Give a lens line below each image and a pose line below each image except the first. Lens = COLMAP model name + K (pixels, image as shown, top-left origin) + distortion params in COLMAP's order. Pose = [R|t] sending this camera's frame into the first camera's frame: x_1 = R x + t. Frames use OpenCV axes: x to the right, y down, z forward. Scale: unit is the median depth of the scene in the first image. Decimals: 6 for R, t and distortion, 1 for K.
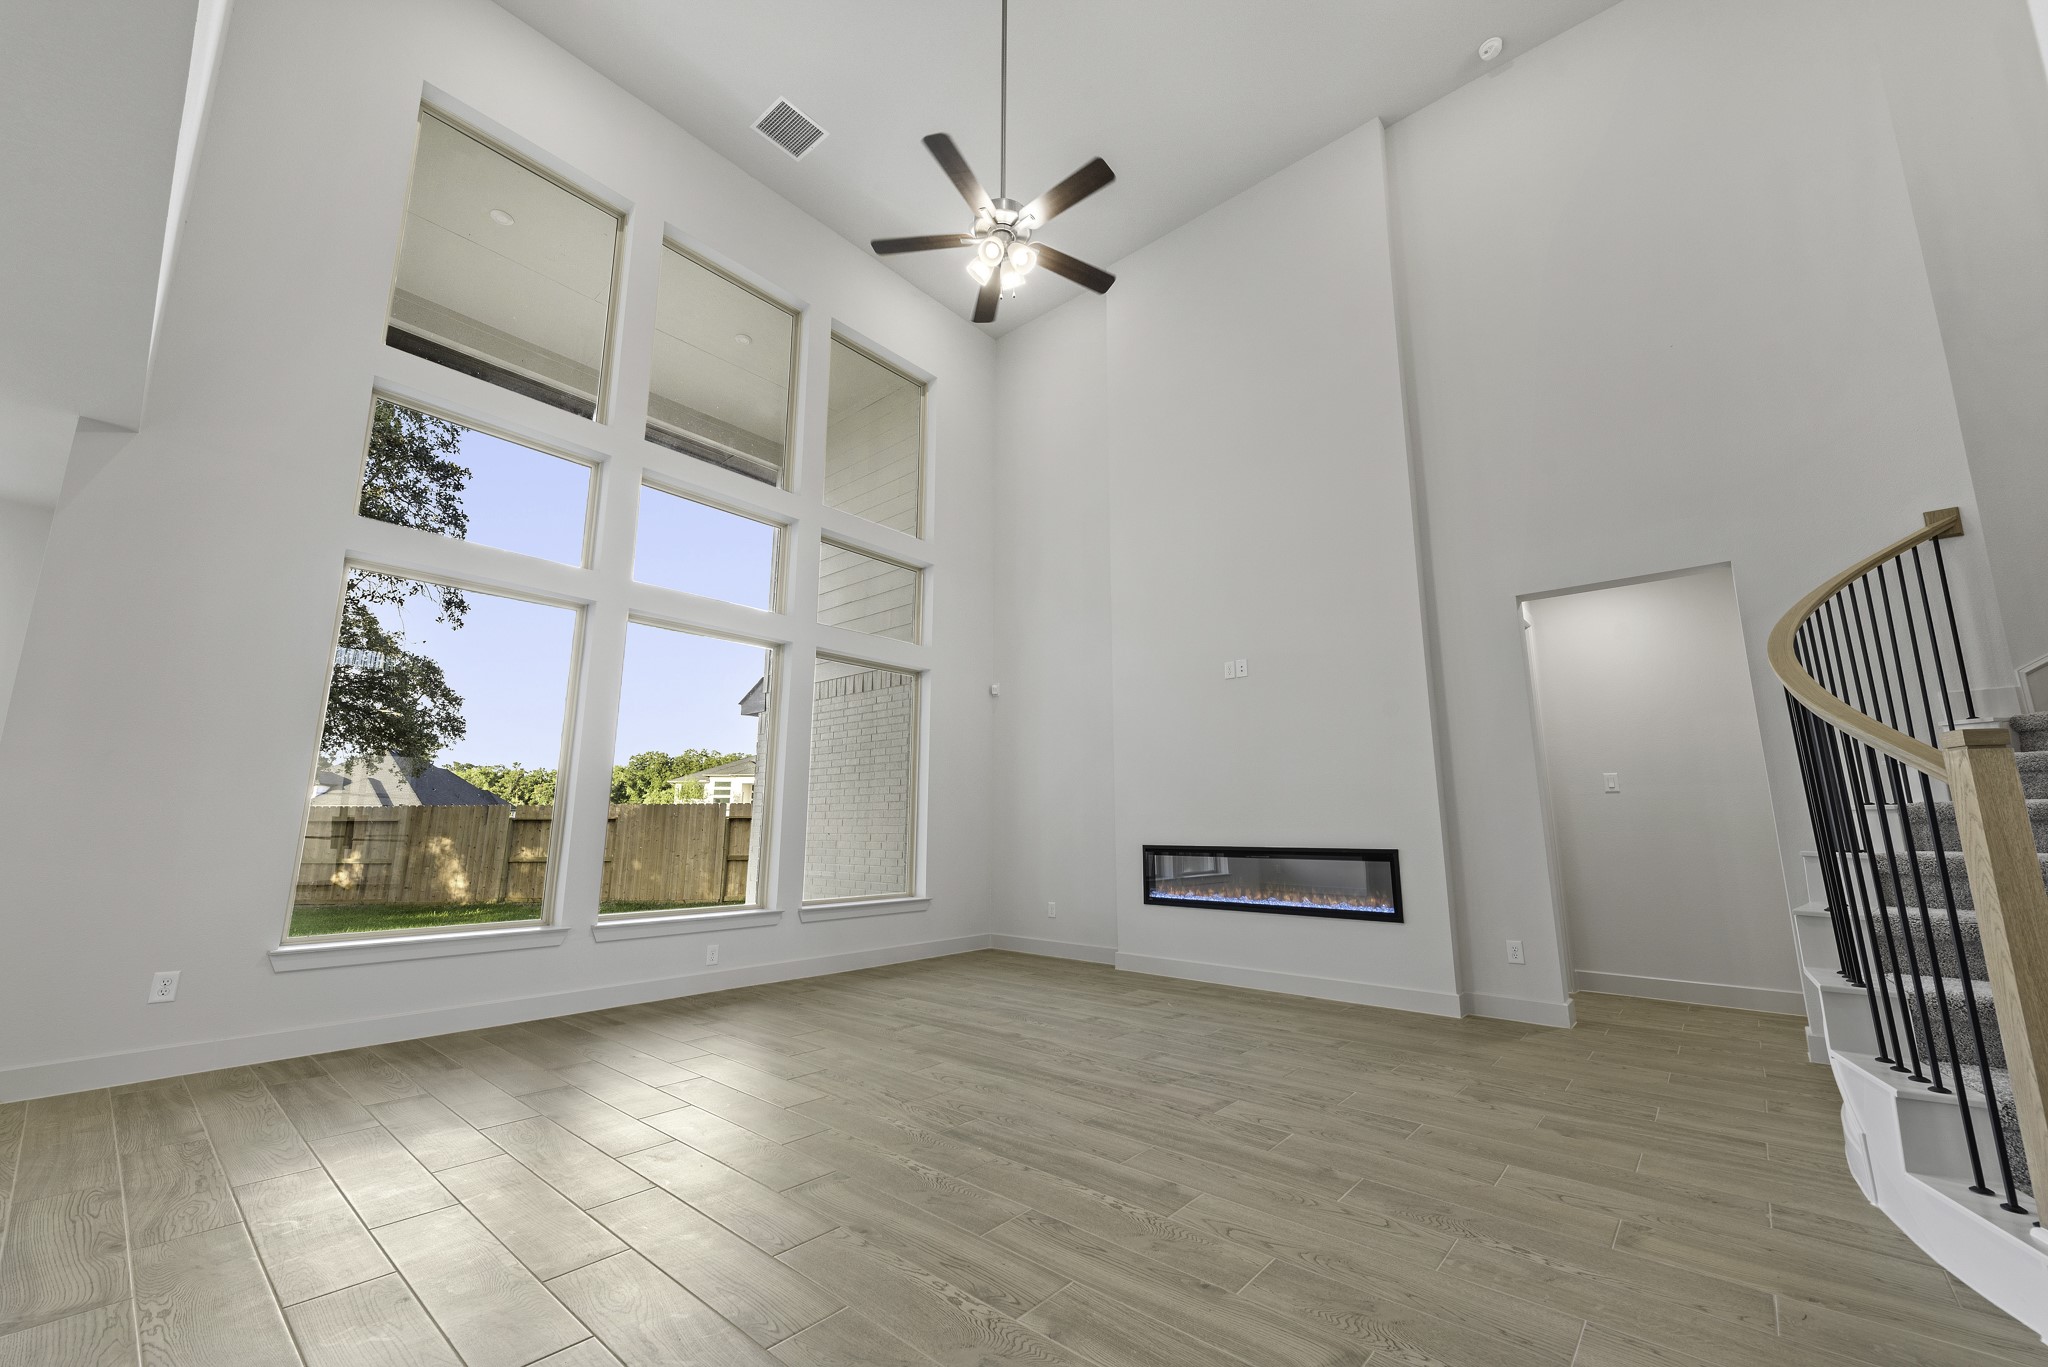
lens RADIAL K [[804.8, 0, 1024.8], [0, 804.8, 676.6], [0, 0, 1]] dist [0.017488, -0.005913]
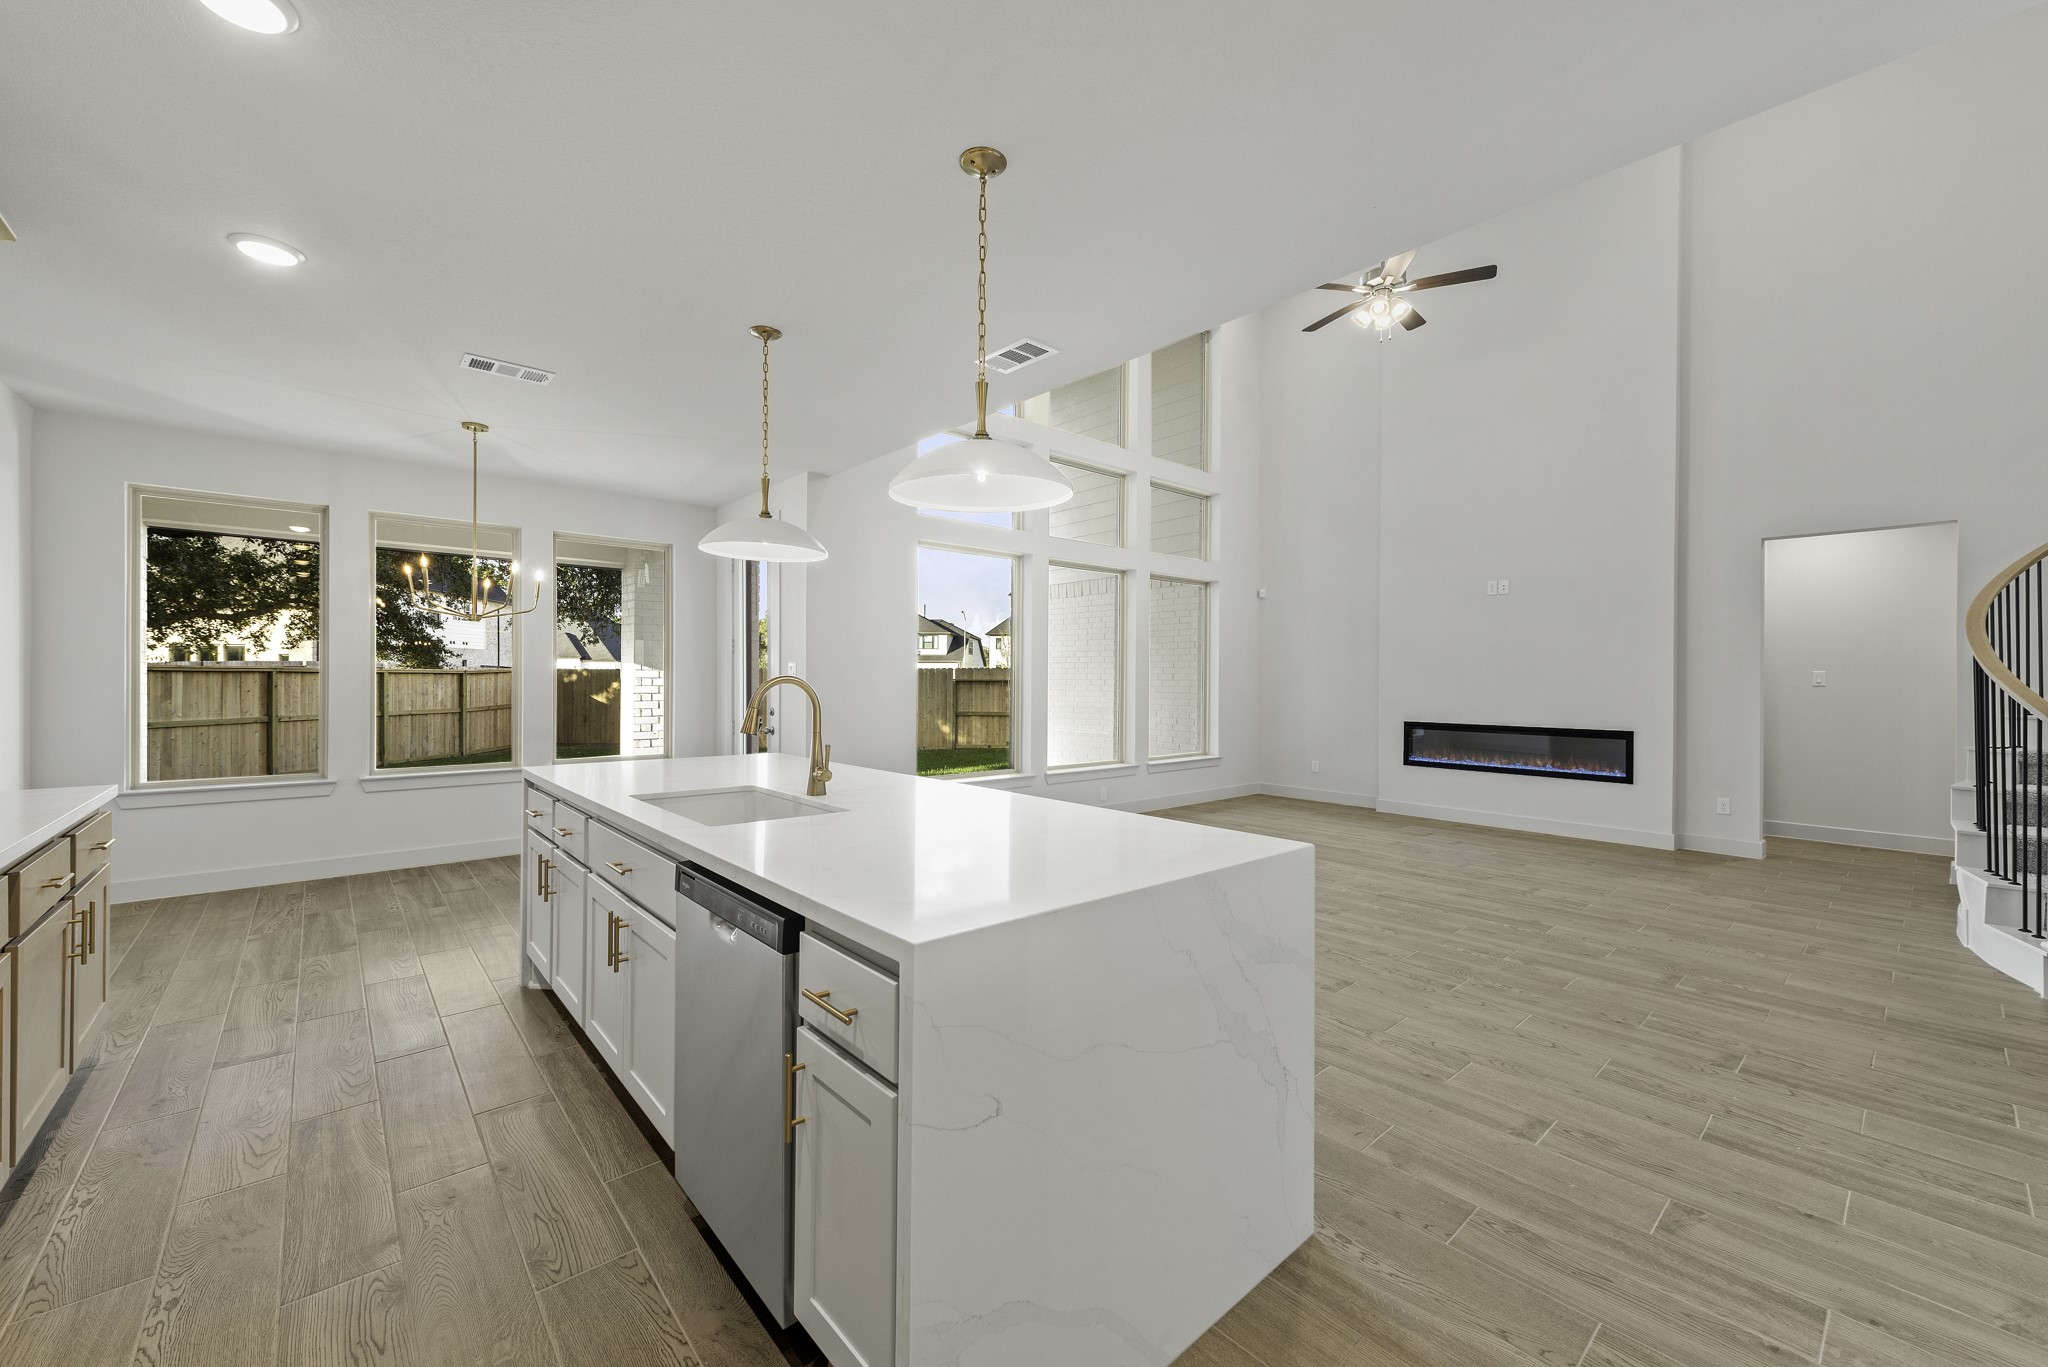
lens RADIAL K [[789.7, 0, 1024.0], [0, 789.7, 683.5], [0, 0, 1]] dist [0.002671, -0.002625]
pose [[0.989303, 0.004523, -0.145808, -0.603967], [0.023522, 0.981494, 0.190041, -0.237368], [0.143969, -0.191438, 0.970888, -0.695869]]
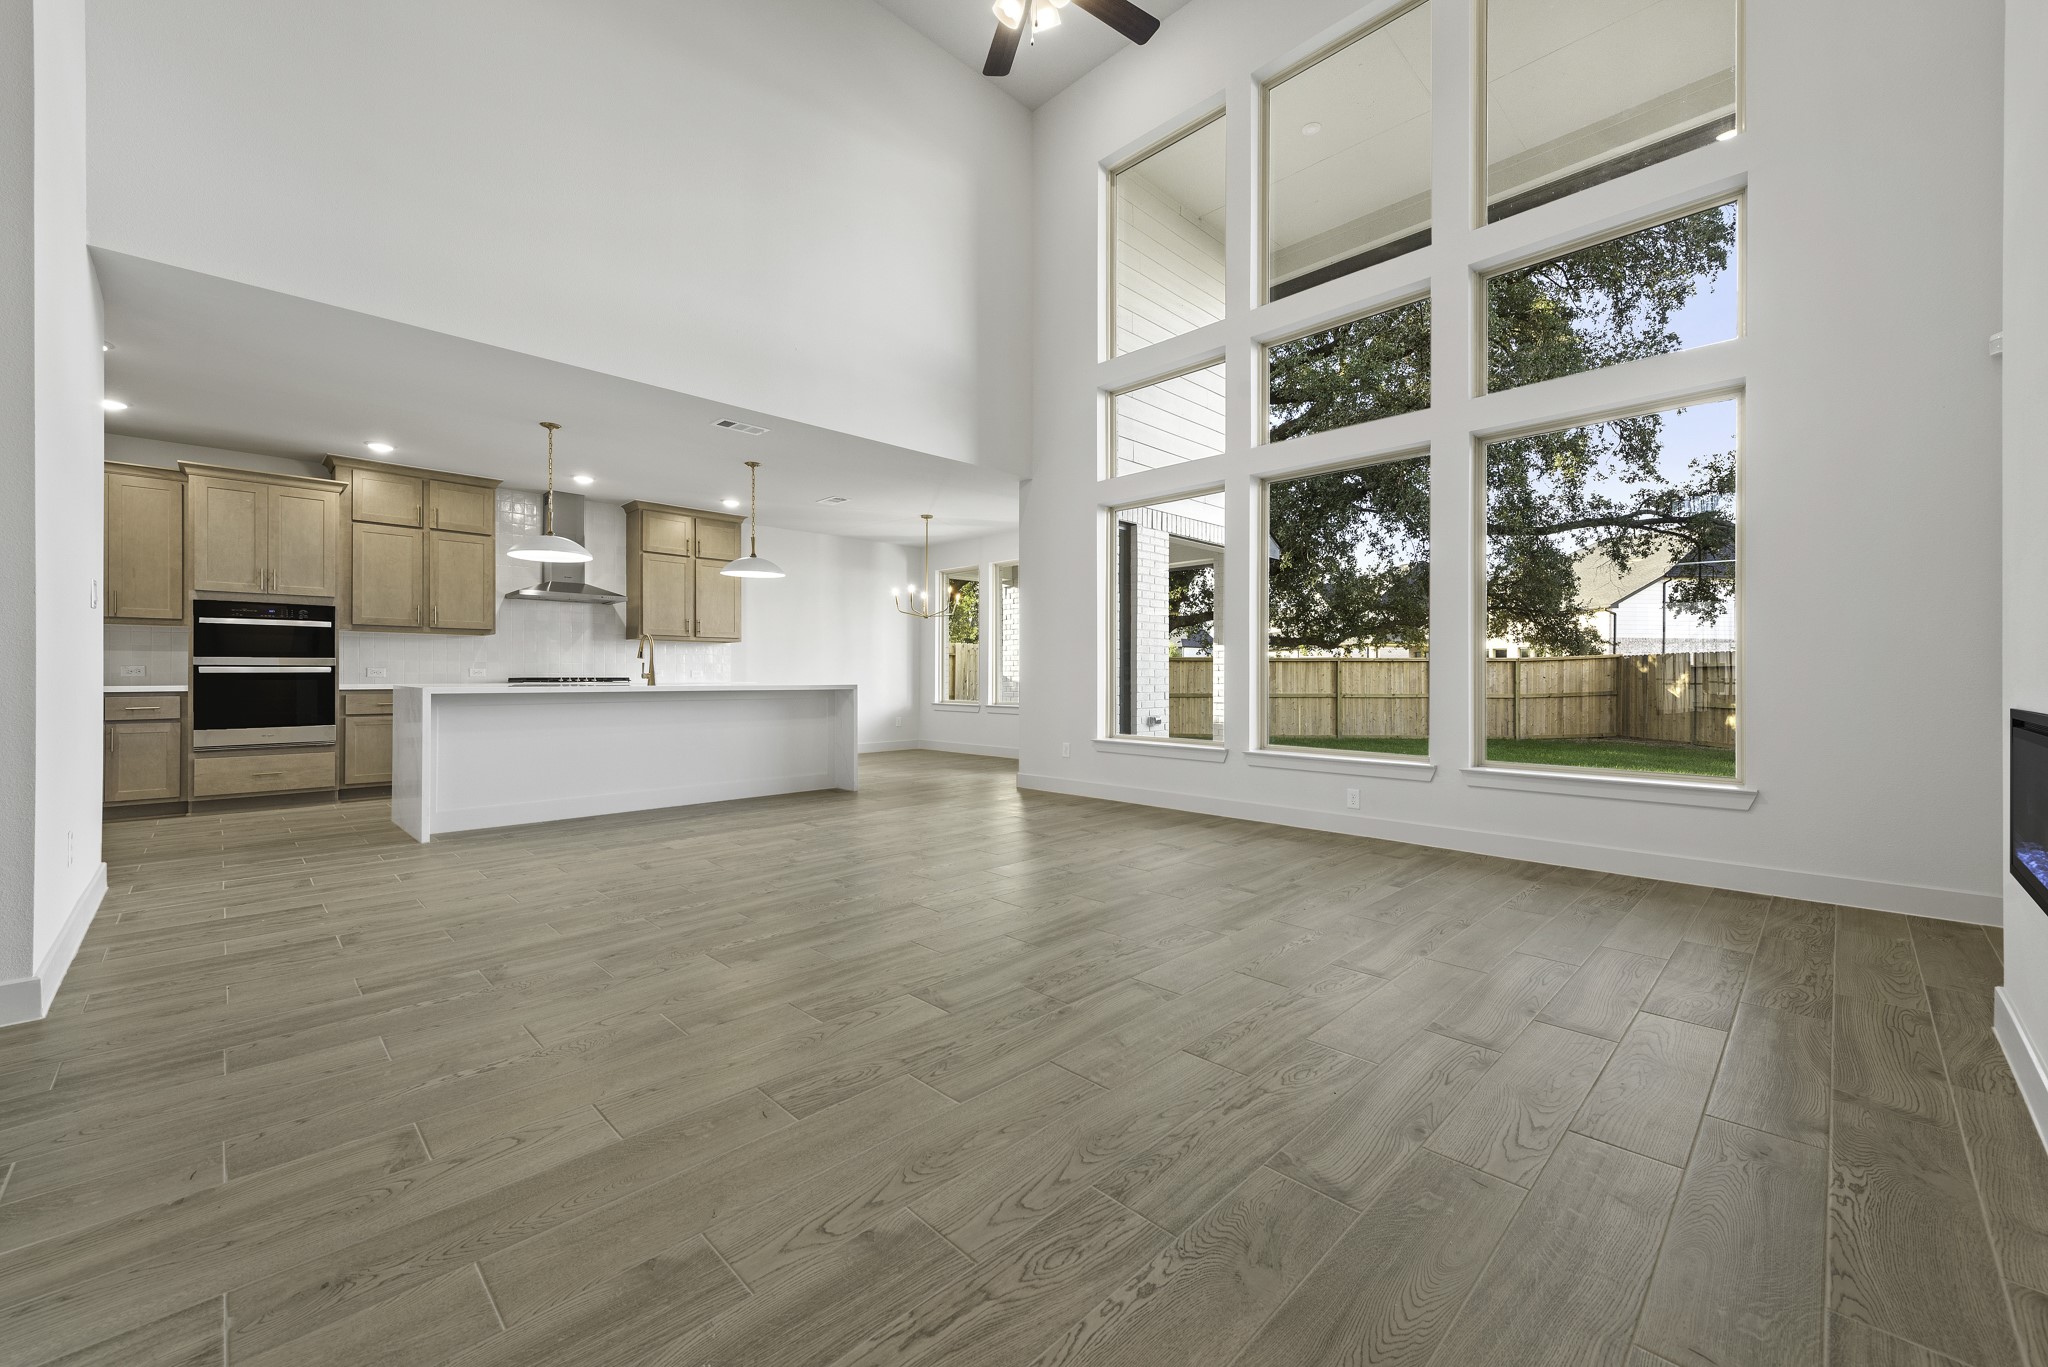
lens RADIAL K [[804.8, 0, 1024.8], [0, 804.8, 676.6], [0, 0, 1]] dist [0.017488, -0.005913]
pose [[-0.075441, -0.000912, -0.997150, 1.117370], [0.185993, 0.982437, -0.014970, 0.256887], [0.979651, -0.186592, -0.073946, 1.297301]]
